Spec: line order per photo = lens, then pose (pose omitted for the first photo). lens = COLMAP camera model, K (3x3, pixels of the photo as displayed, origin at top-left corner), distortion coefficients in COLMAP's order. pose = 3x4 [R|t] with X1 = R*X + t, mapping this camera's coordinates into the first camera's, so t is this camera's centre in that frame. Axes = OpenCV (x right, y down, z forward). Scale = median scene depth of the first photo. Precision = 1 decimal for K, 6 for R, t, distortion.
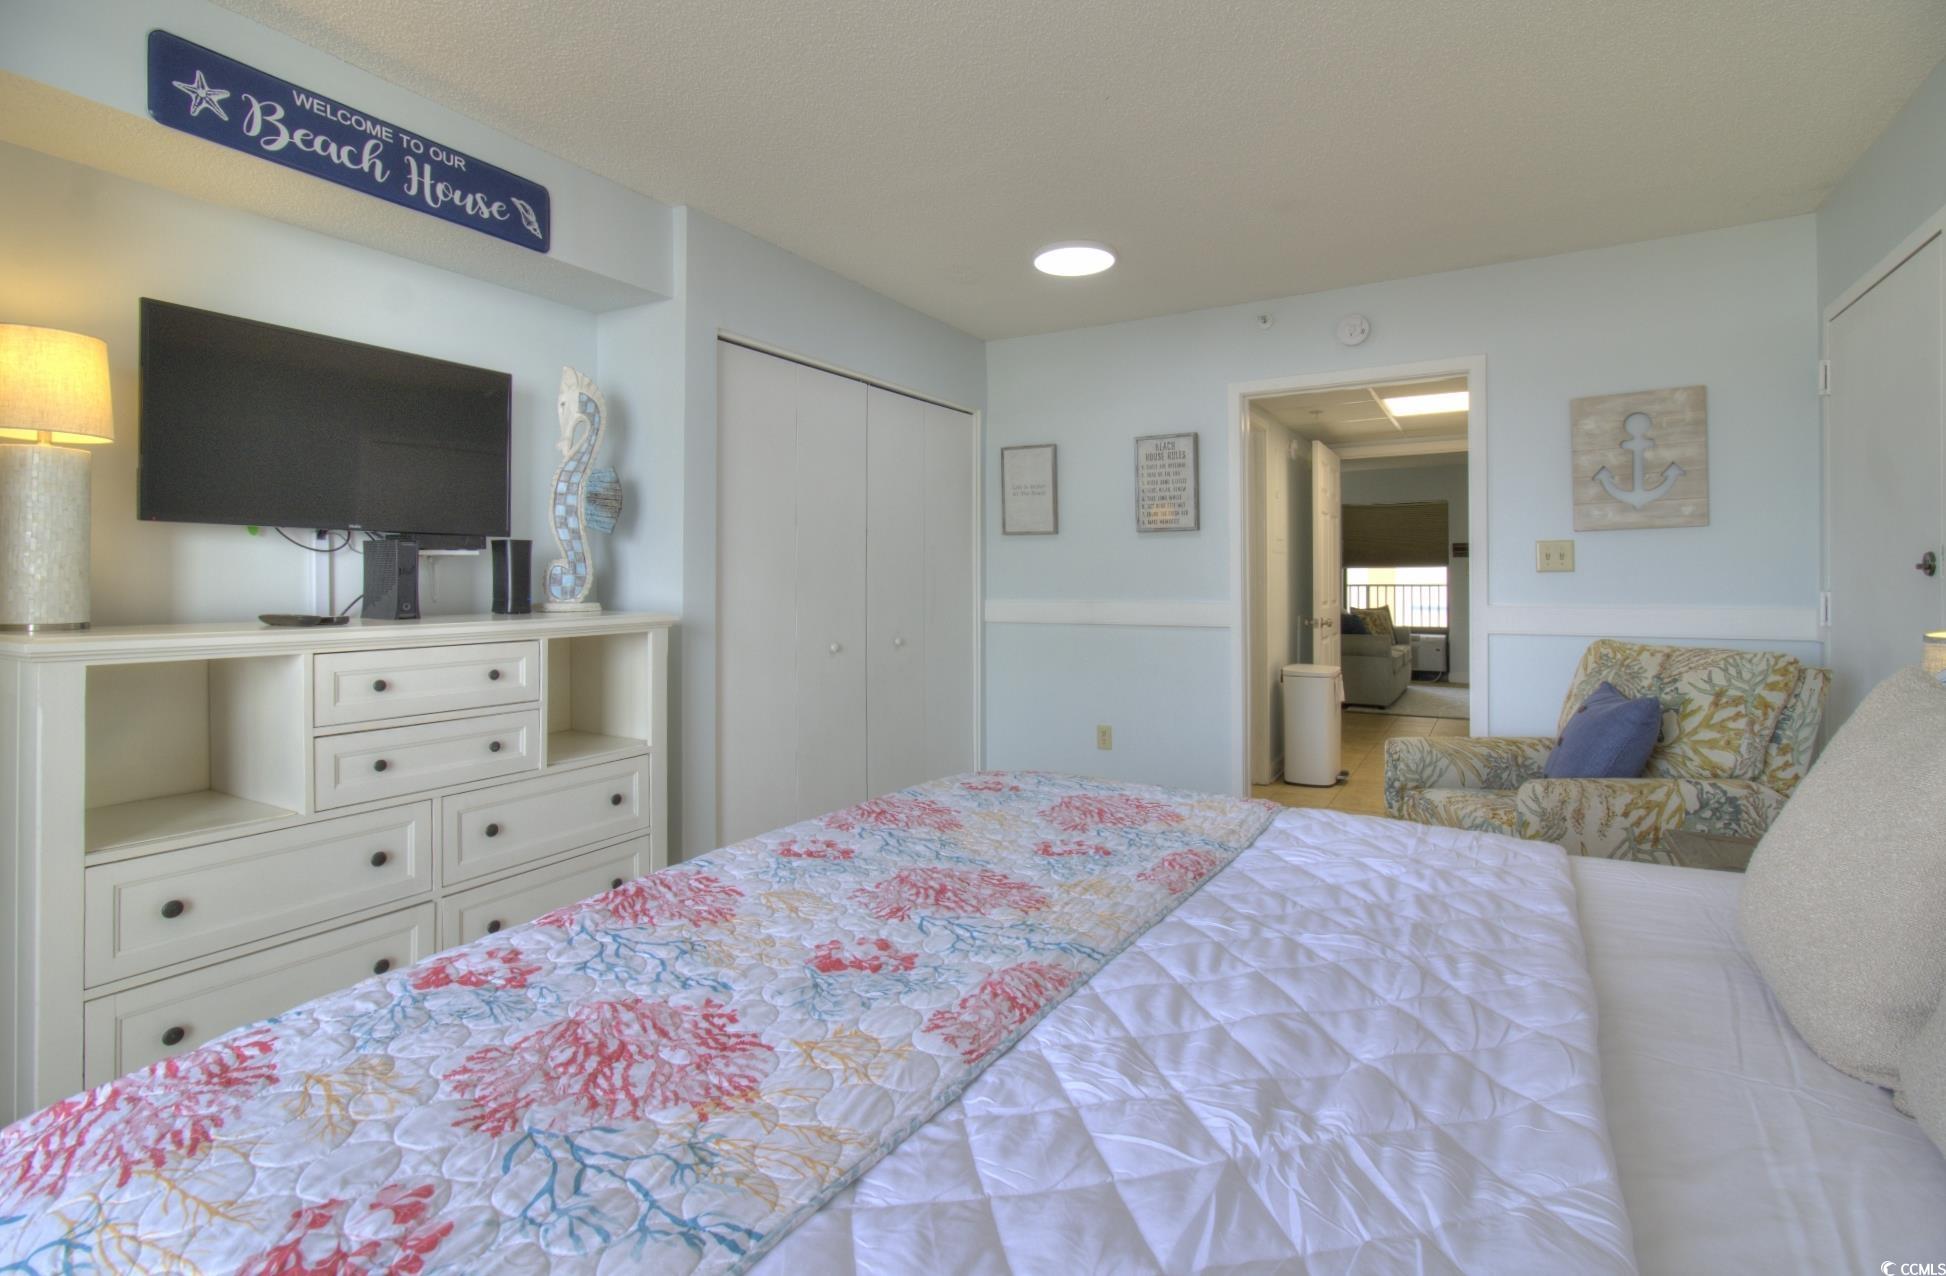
lens RADIAL K [[913.4, 0, 1000.8], [0, 913.4, 583.8], [0, 0, 1]] dist [-0.009501, 0.007701]
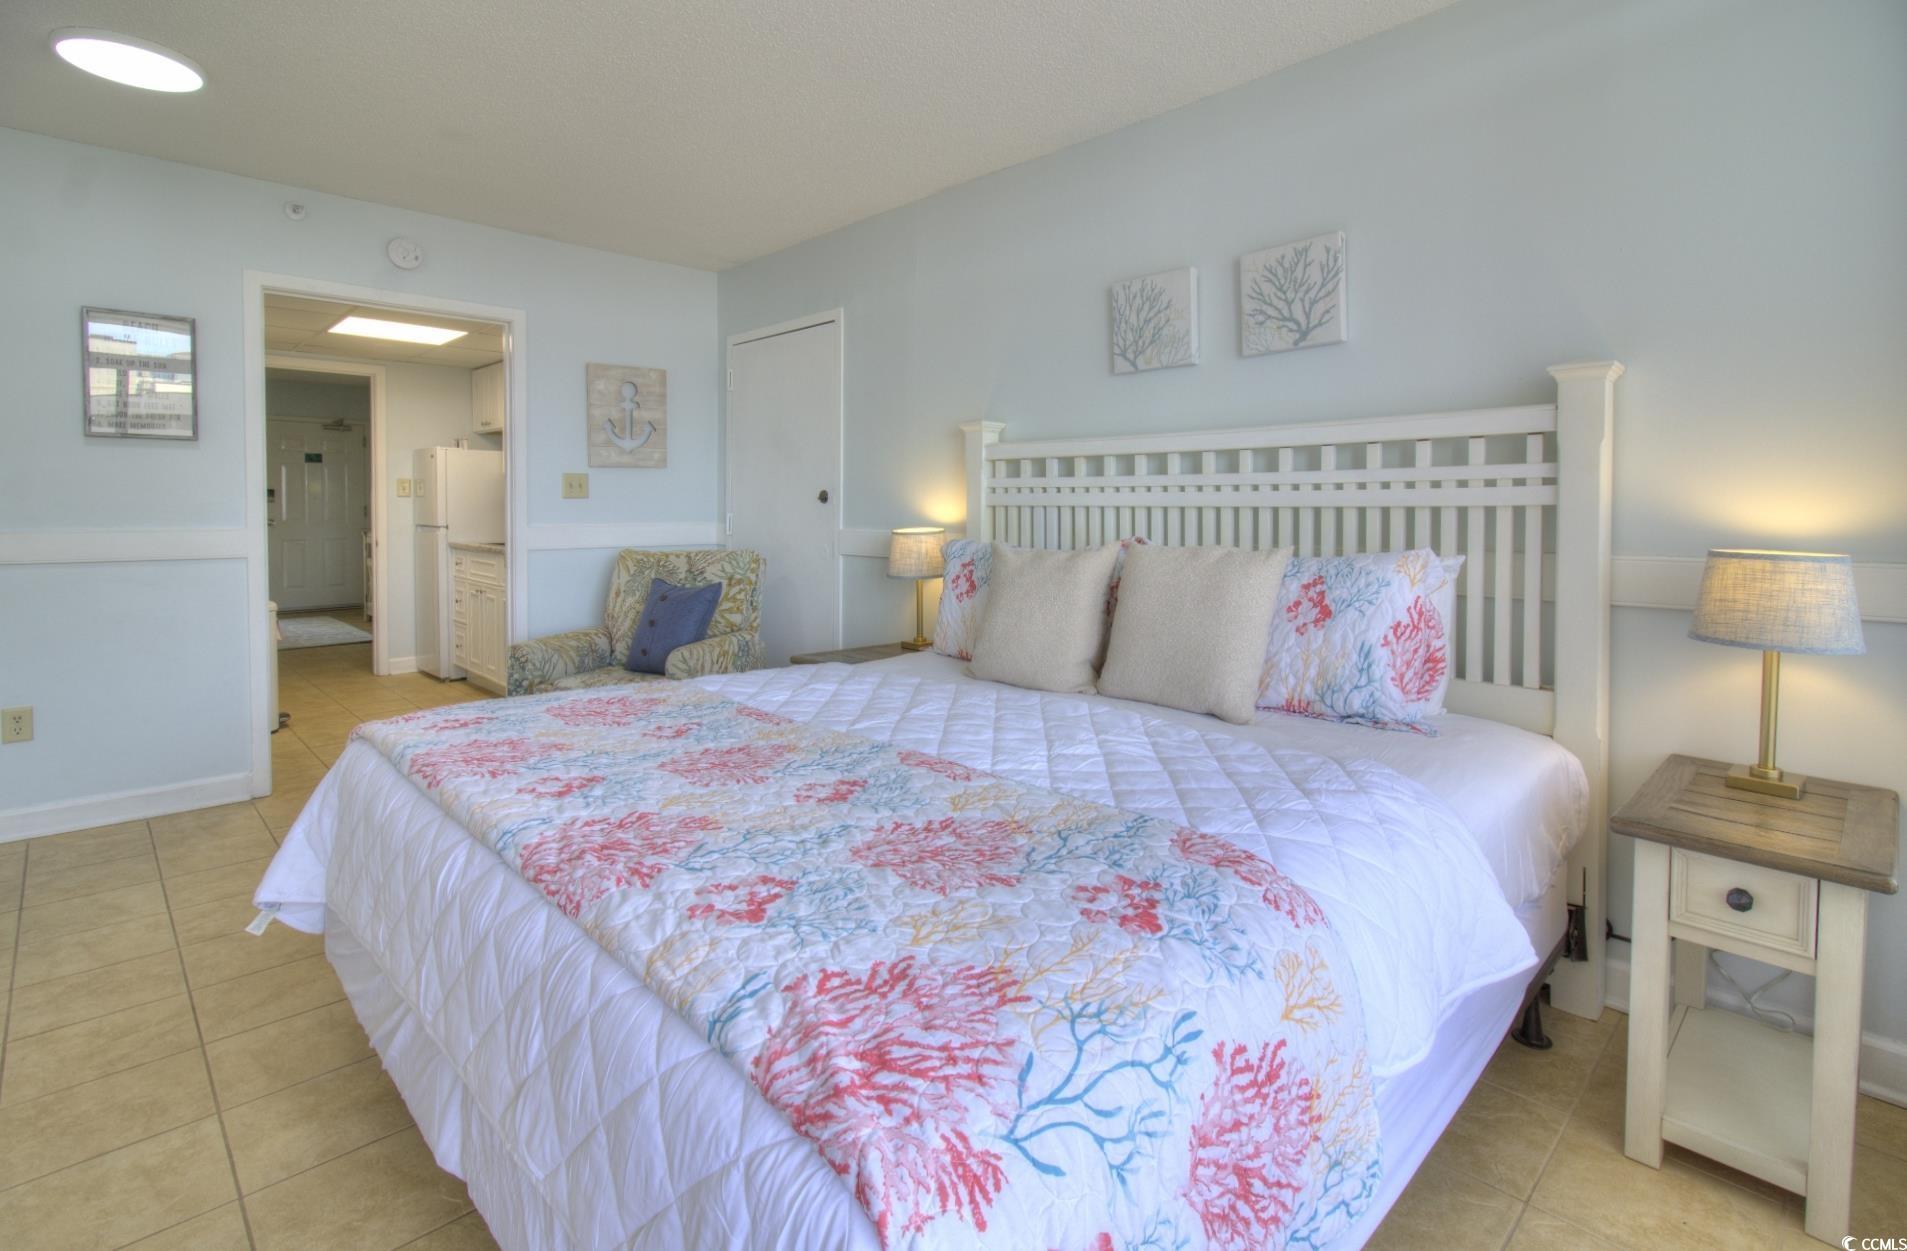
lens RADIAL K [[895.1, 0, 947.6], [0, 895.1, 520.4], [0, 0, 1]] dist [-0.009501, 0.007701]
pose [[0.279610, -0.010781, 0.960053, -0.535854], [-0.002422, 0.999926, 0.011934, 0.002450], [-0.960111, -0.005662, 0.279563, 0.196892]]
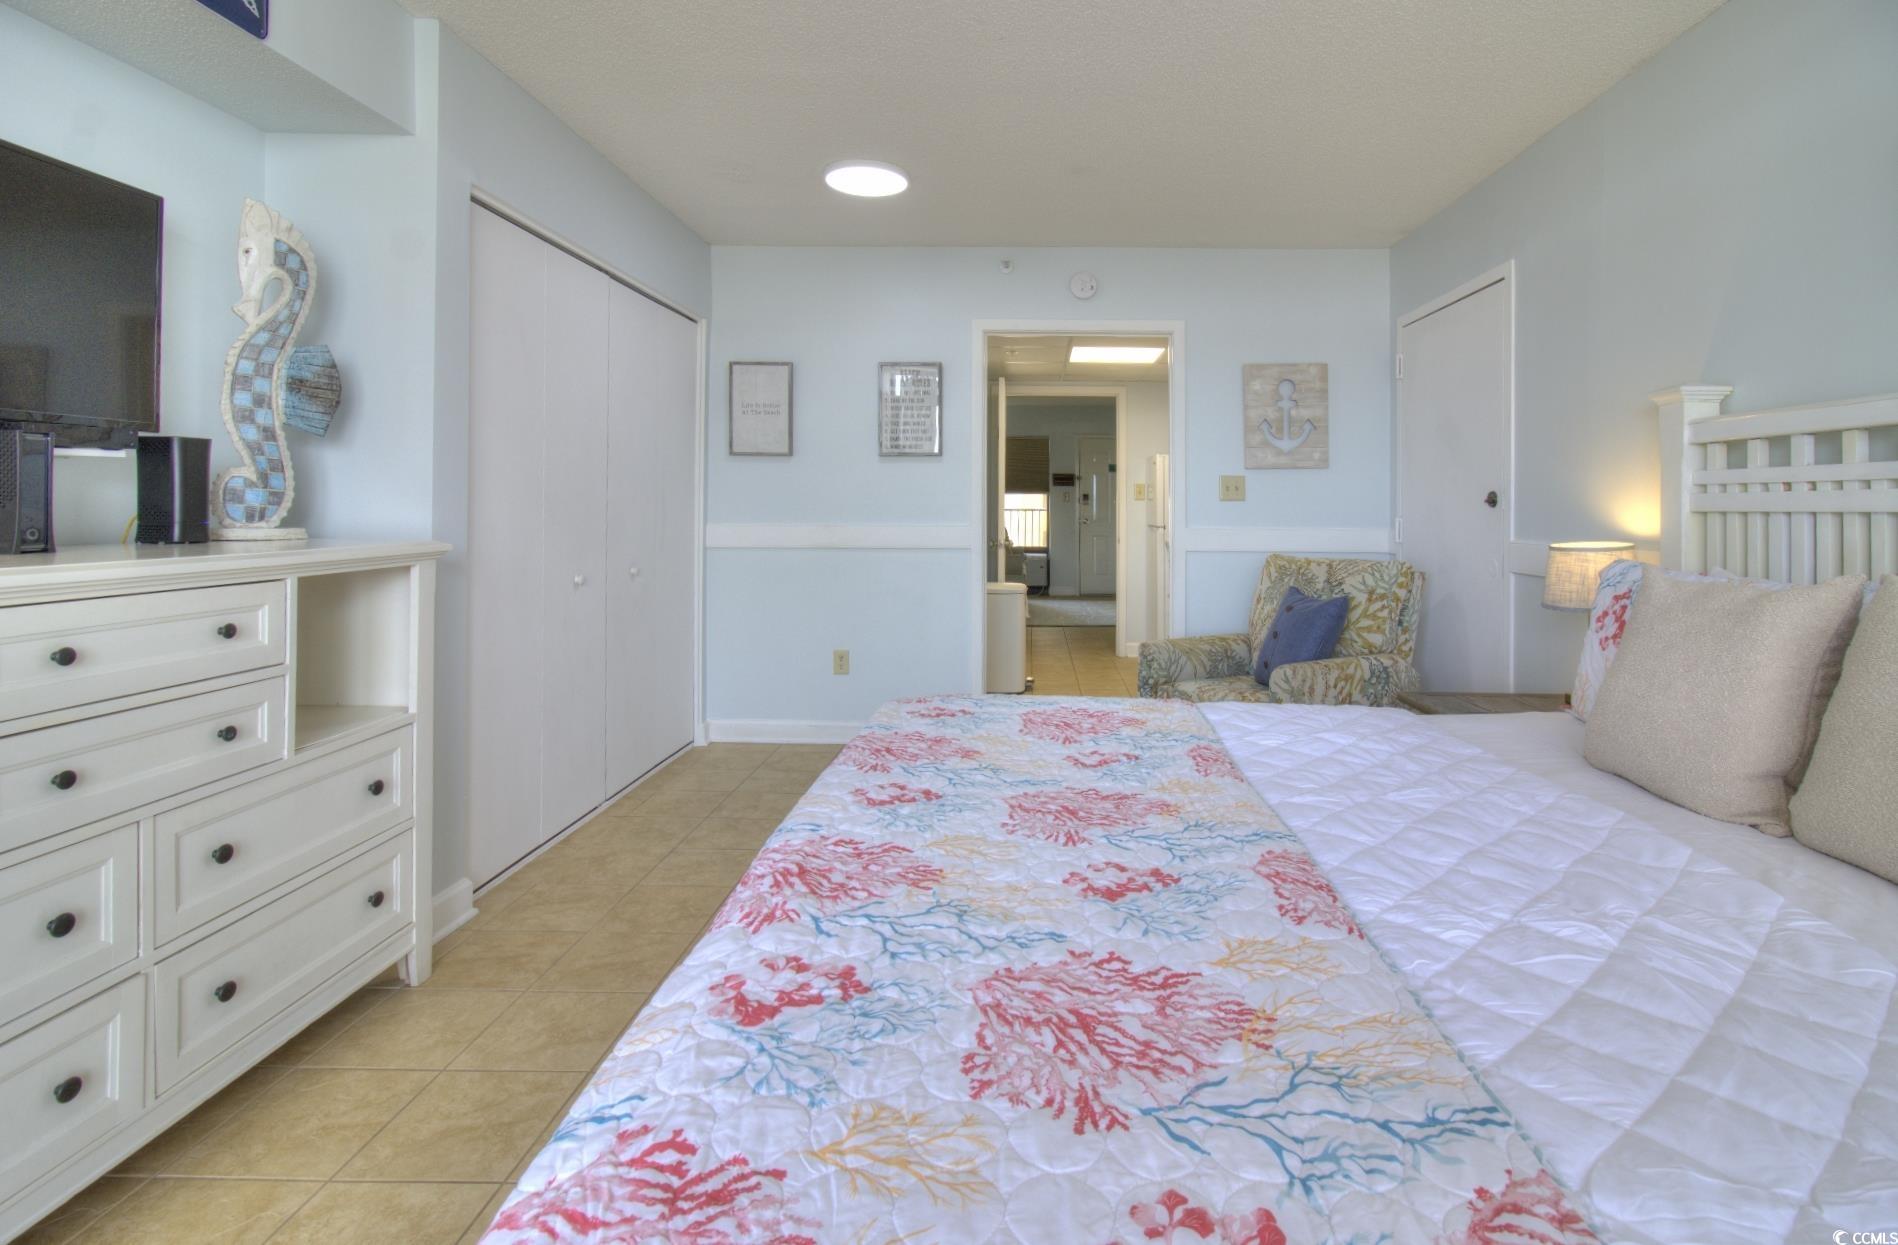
lens RADIAL K [[890.9, 0, 1043.8], [0, 890.9, 515.9], [0, 0, 1]] dist [-0.009501, 0.007701]
pose [[0.868329, 0.003925, 0.495974, -0.279377], [-0.008631, 0.999937, 0.007198, 0.000789], [-0.495914, -0.010531, 0.868308, 0.077655]]
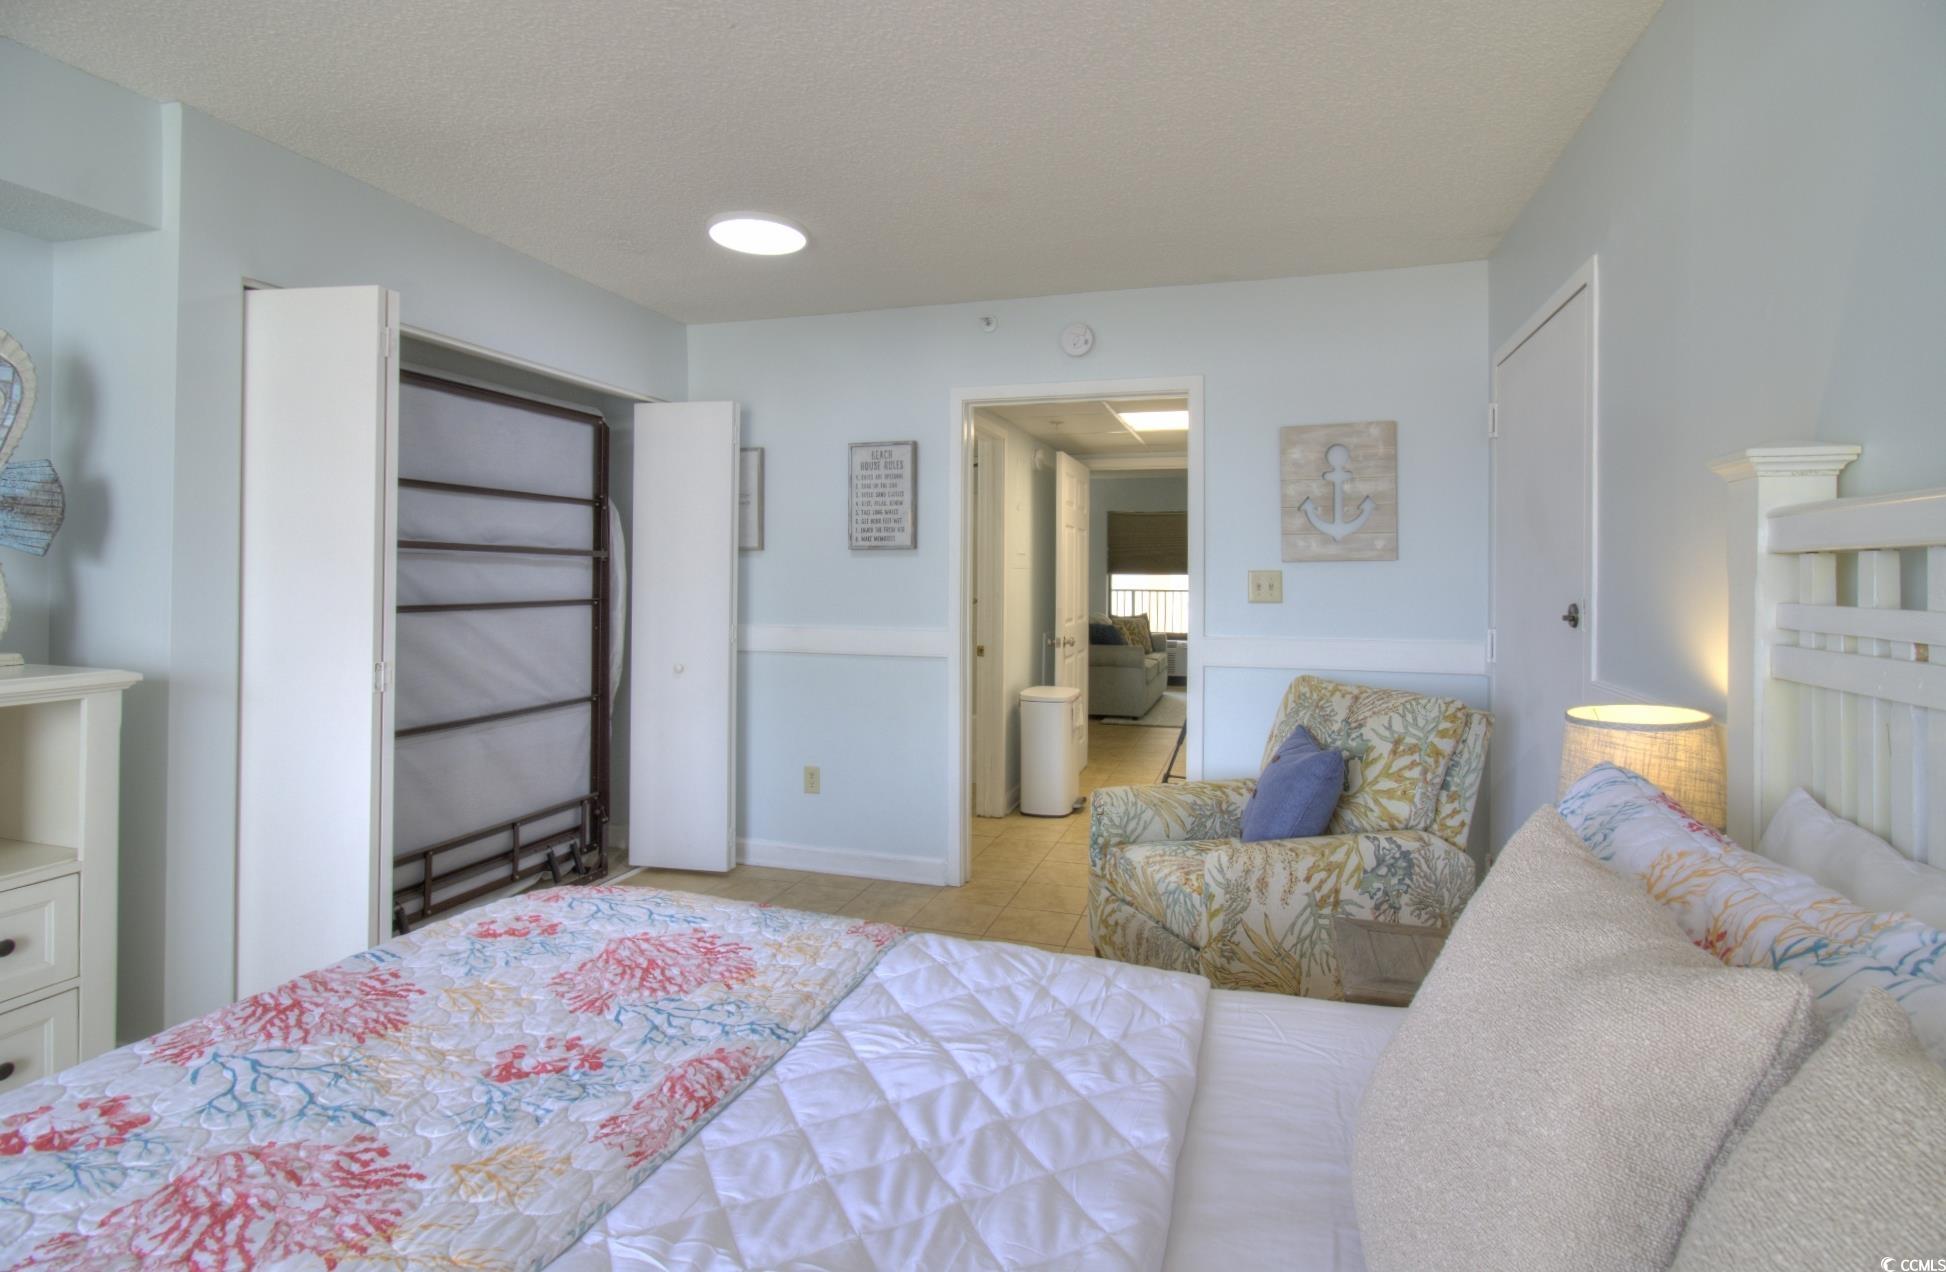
lens RADIAL K [[913.4, 0, 1033.5], [0, 913.4, 574.1], [0, 0, 1]] dist [-0.009501, 0.007701]
pose [[0.967922, 0.009076, 0.251087, 0.151662], [-0.008560, 0.999958, -0.003147, -0.047896], [-0.251106, 0.000897, 0.967959, 0.140414]]
